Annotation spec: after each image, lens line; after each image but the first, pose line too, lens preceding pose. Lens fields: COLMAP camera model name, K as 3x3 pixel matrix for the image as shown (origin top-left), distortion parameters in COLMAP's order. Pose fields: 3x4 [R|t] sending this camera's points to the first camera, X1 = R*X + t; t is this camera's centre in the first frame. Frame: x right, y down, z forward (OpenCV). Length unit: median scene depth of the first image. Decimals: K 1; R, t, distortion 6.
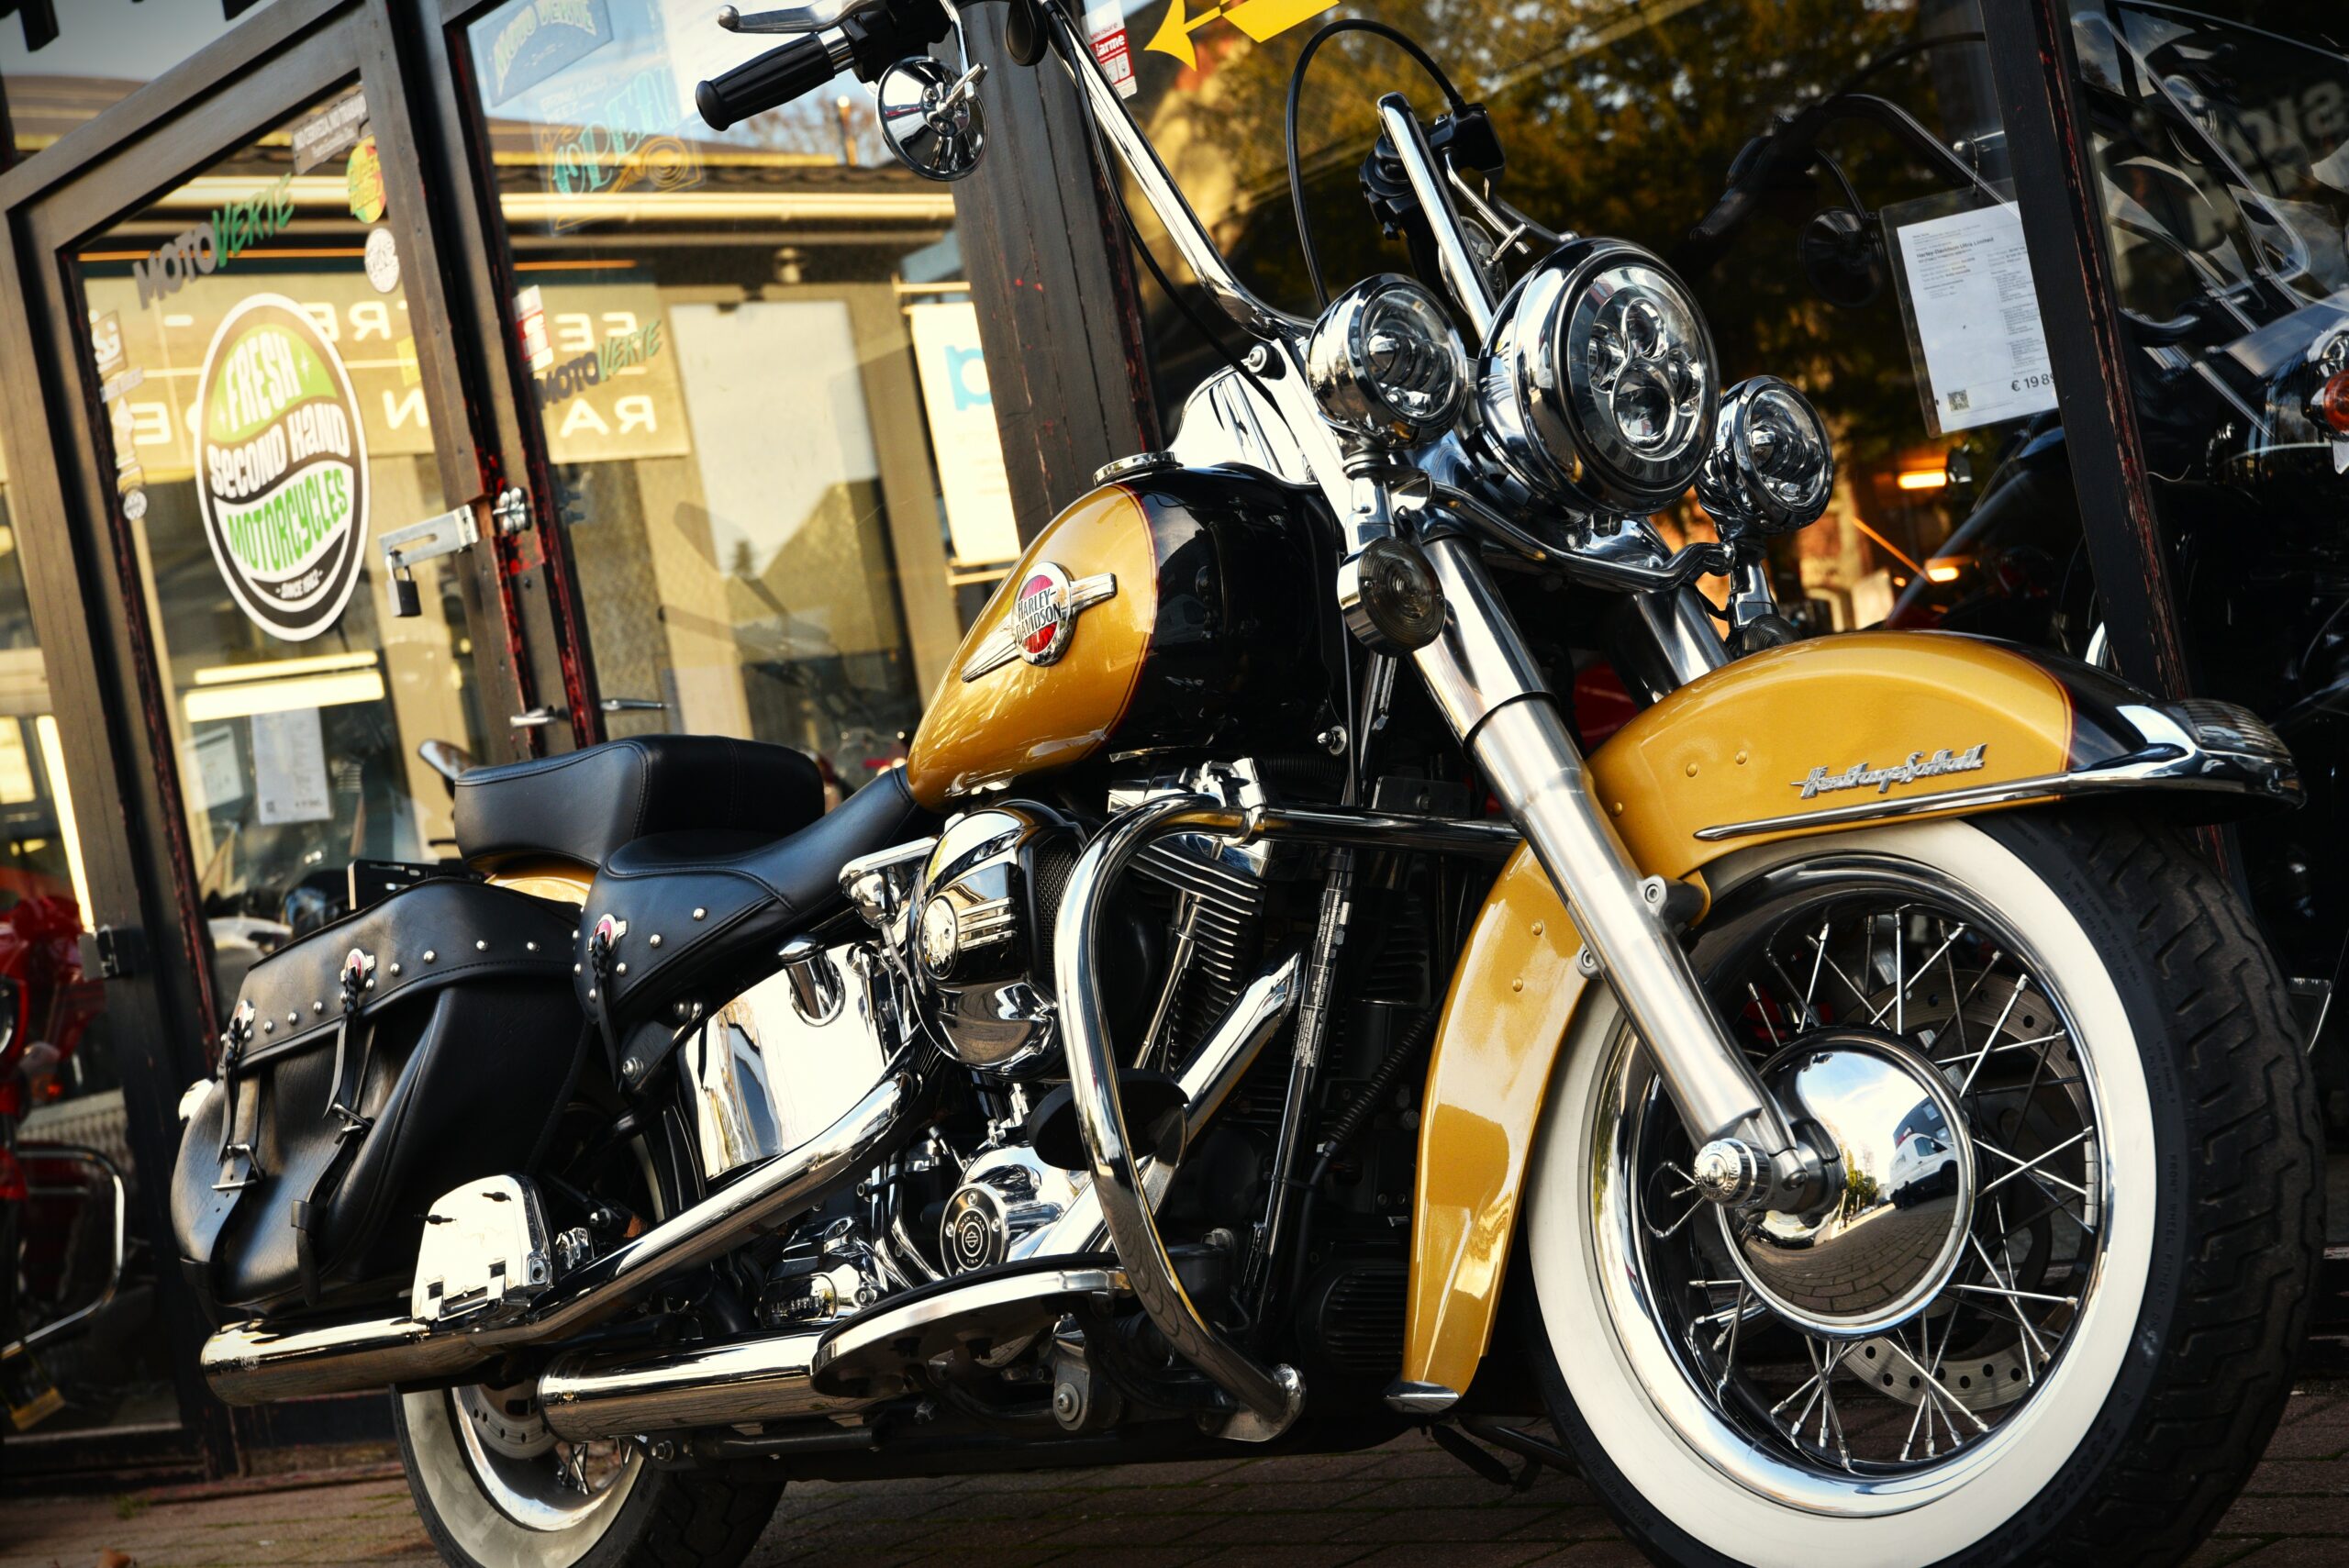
lens RADIAL K [[3730.3, 0, 1174.5], [0, 3730.3, 784.0], [0, 0, 1]] dist [0.308922, -1.588988]
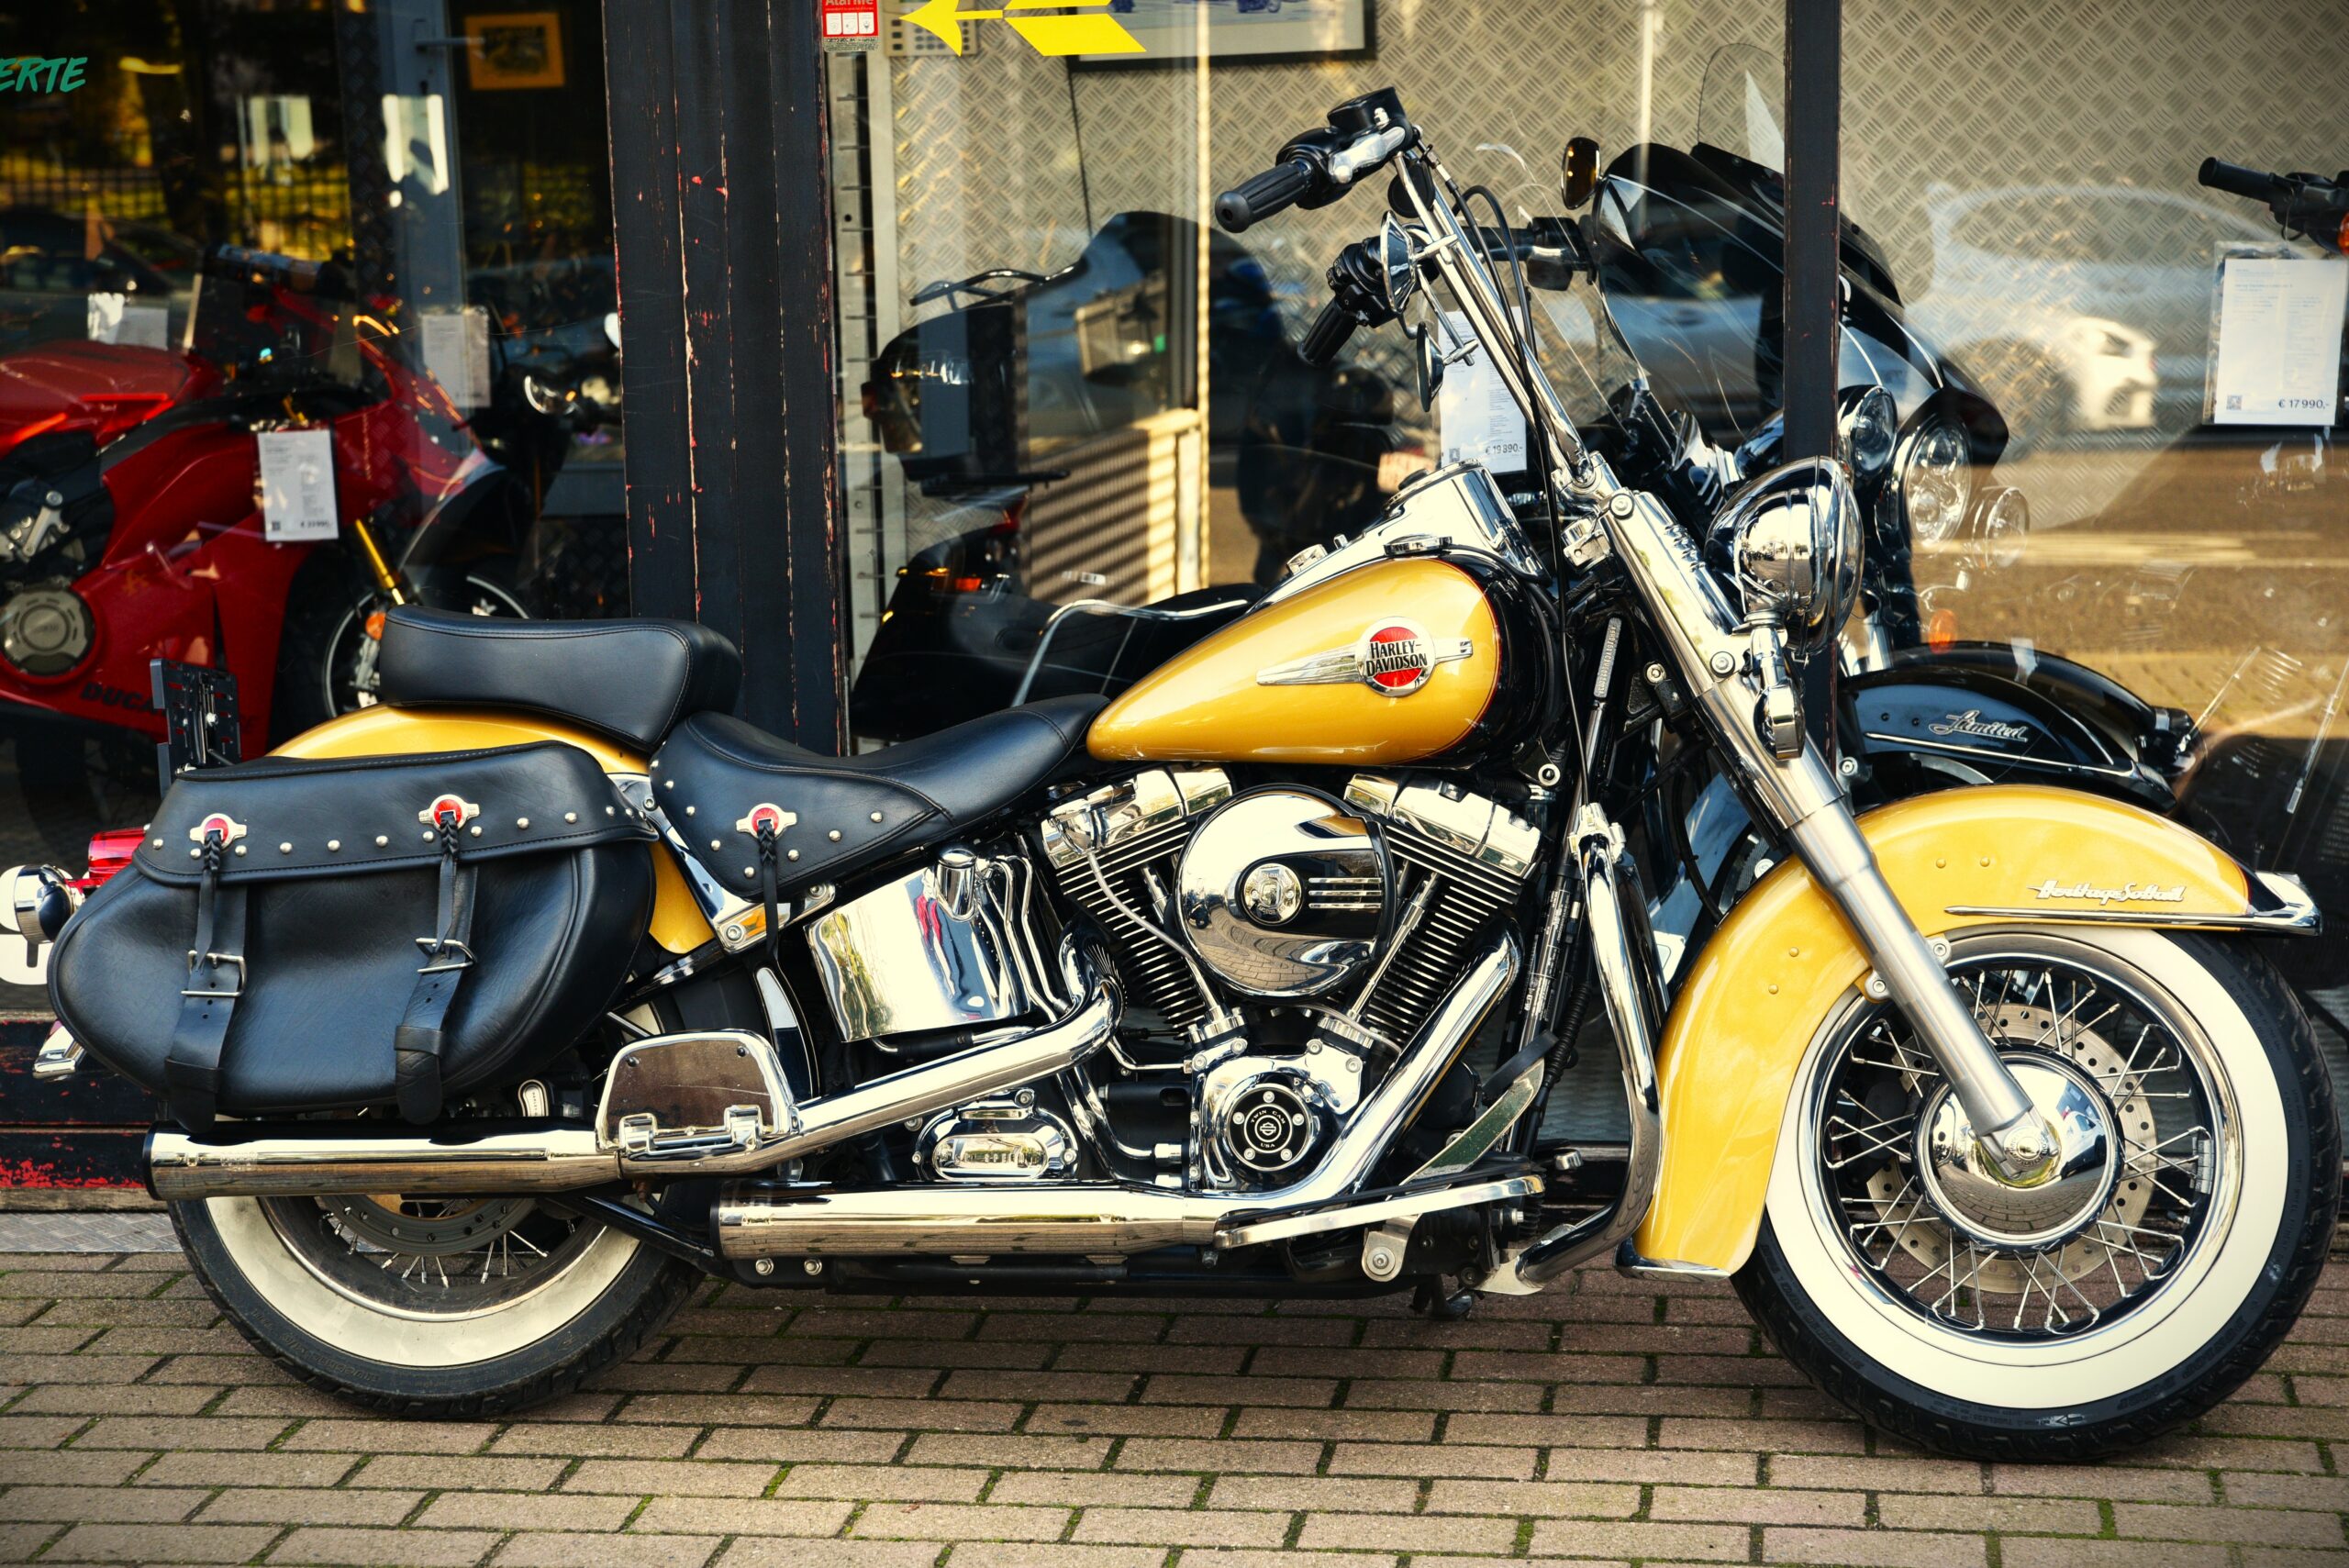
lens RADIAL K [[4356.1, 0, 1174.5], [0, 4356.1, 784.0], [0, 0, 1]] dist [0.261495, 0.054420]
pose [[0.747410, 0.085102, 0.658890, -1.094597], [-0.154543, 0.986827, 0.047847, -0.063007], [-0.646138, -0.137588, 0.750717, -0.087907]]
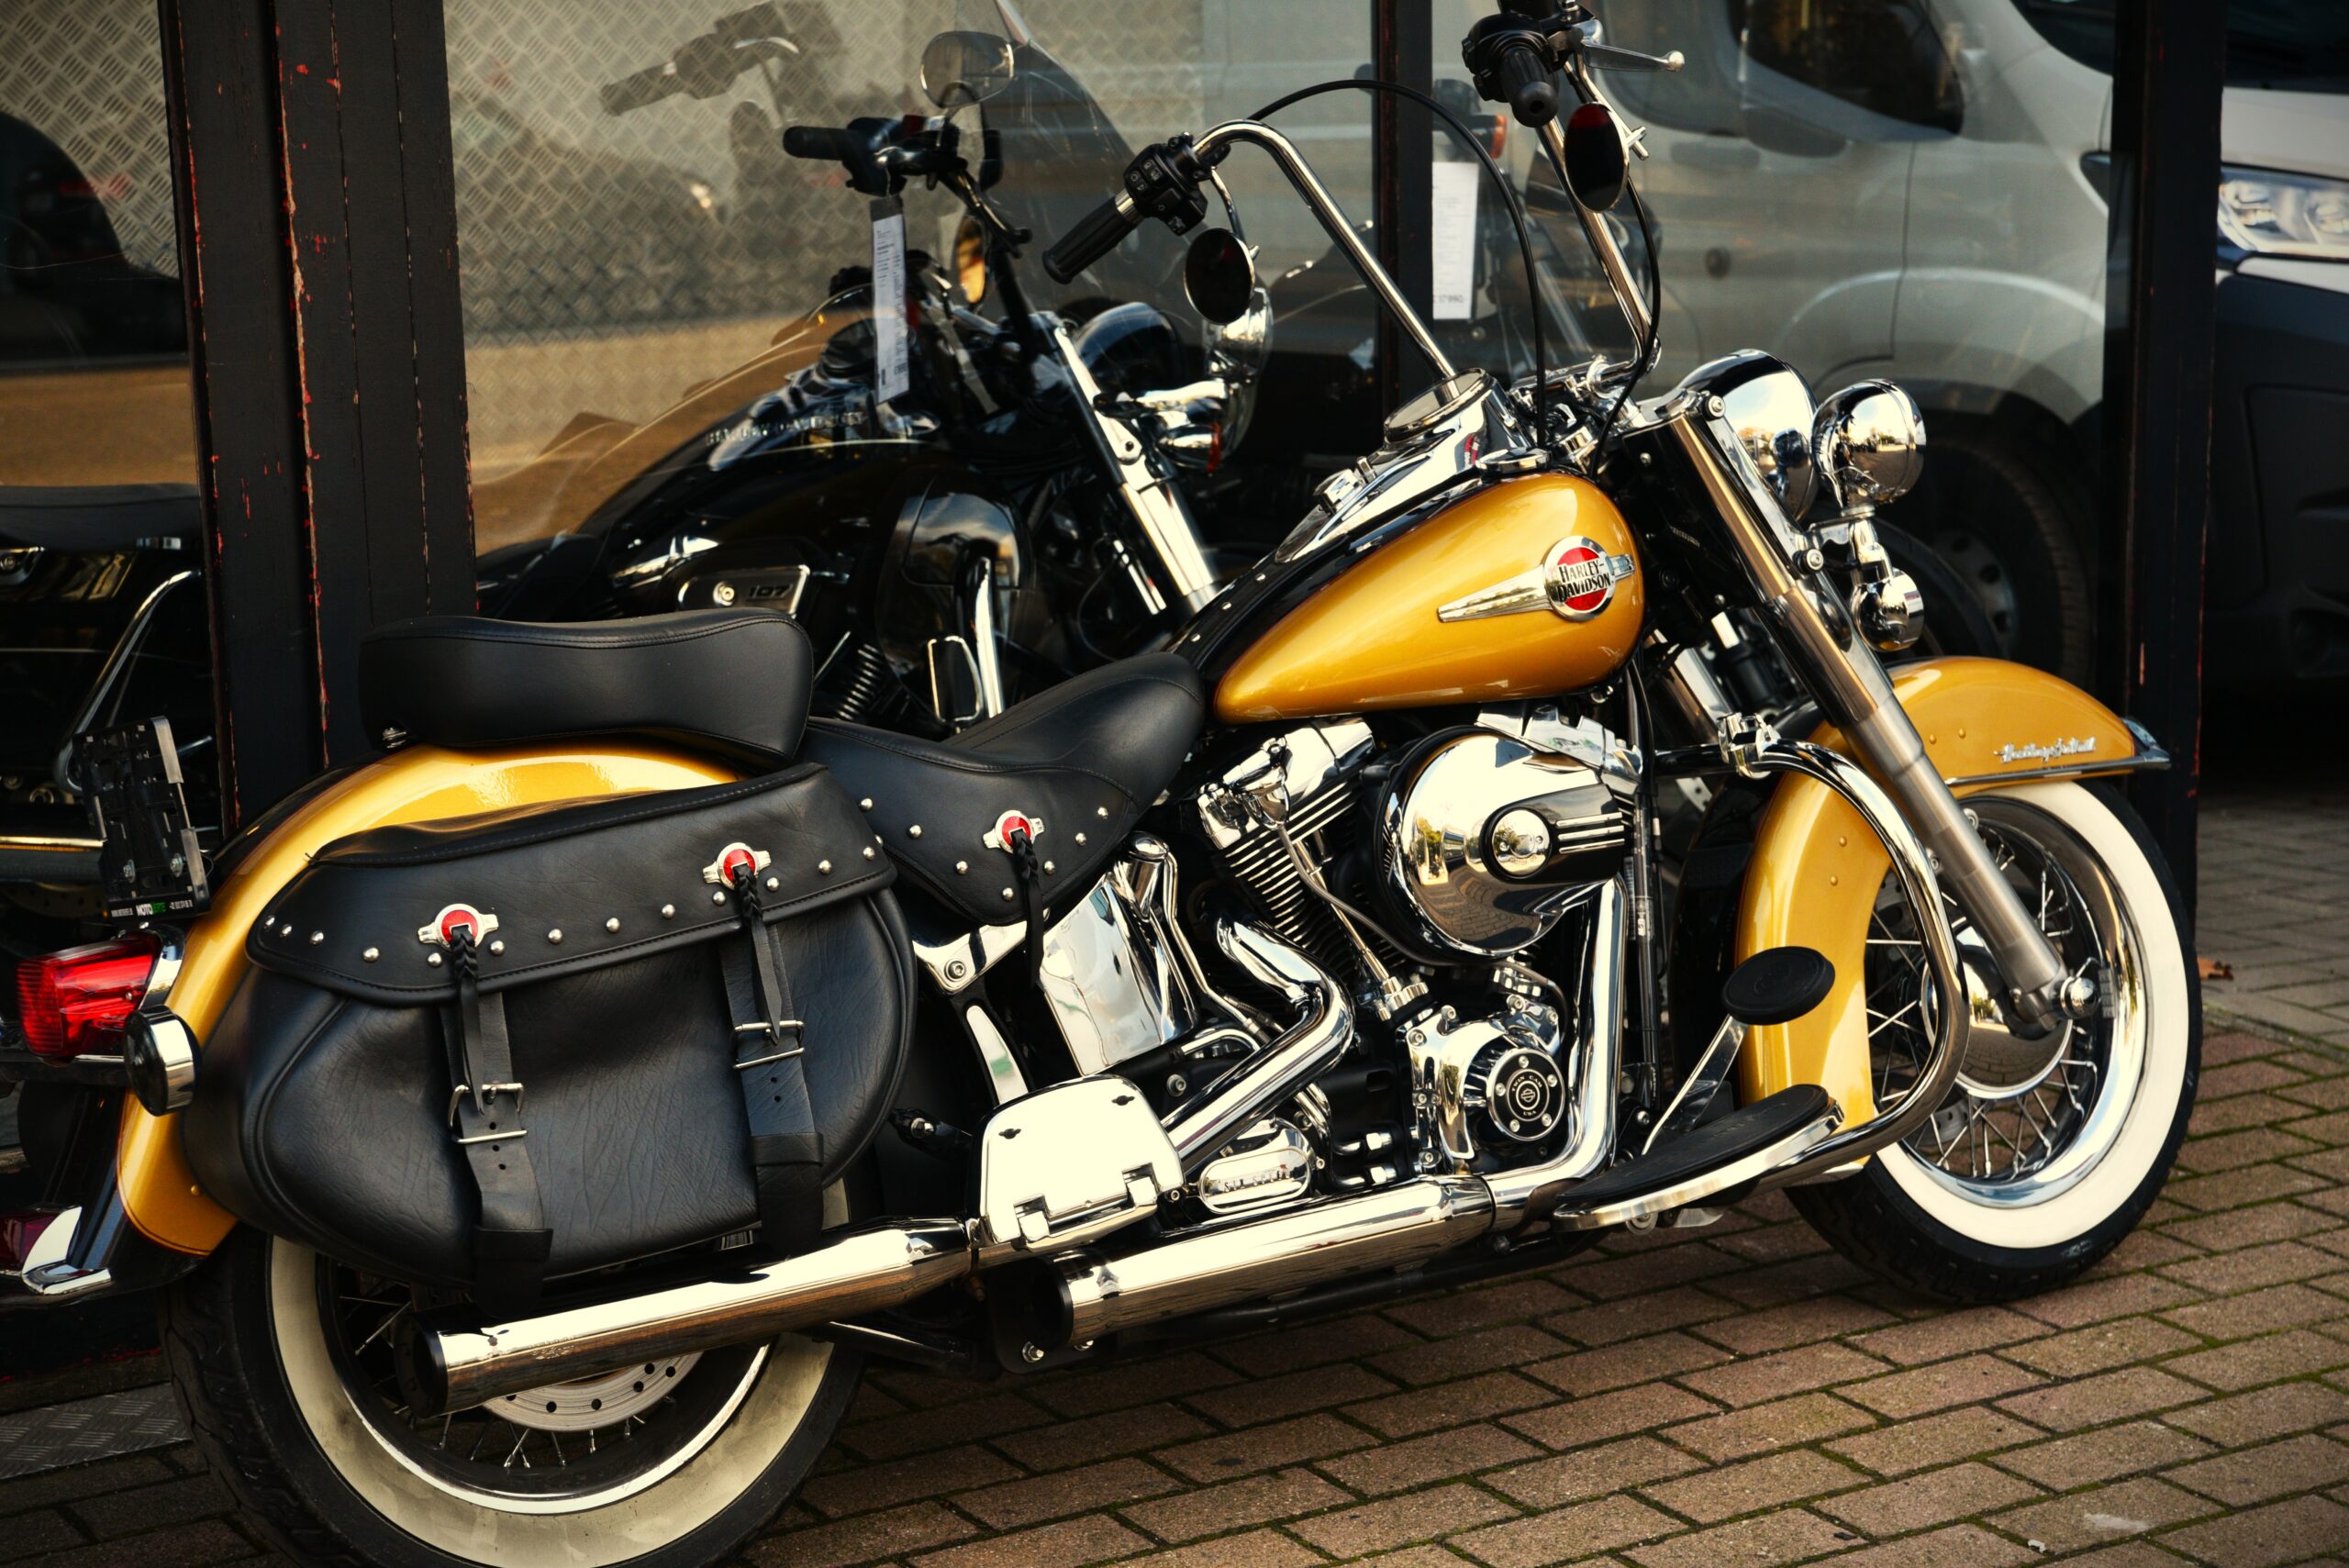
lens RADIAL K [[4215.9, 0, 1174.5], [0, 4215.9, 784.0], [0, 0, 1]] dist [0.254629, 0.023964]
pose [[0.137889, 0.014315, 0.990344, -1.433505], [-0.055605, 0.998430, -0.006690, 0.038364], [-0.988886, -0.054145, 0.138468, 0.947970]]
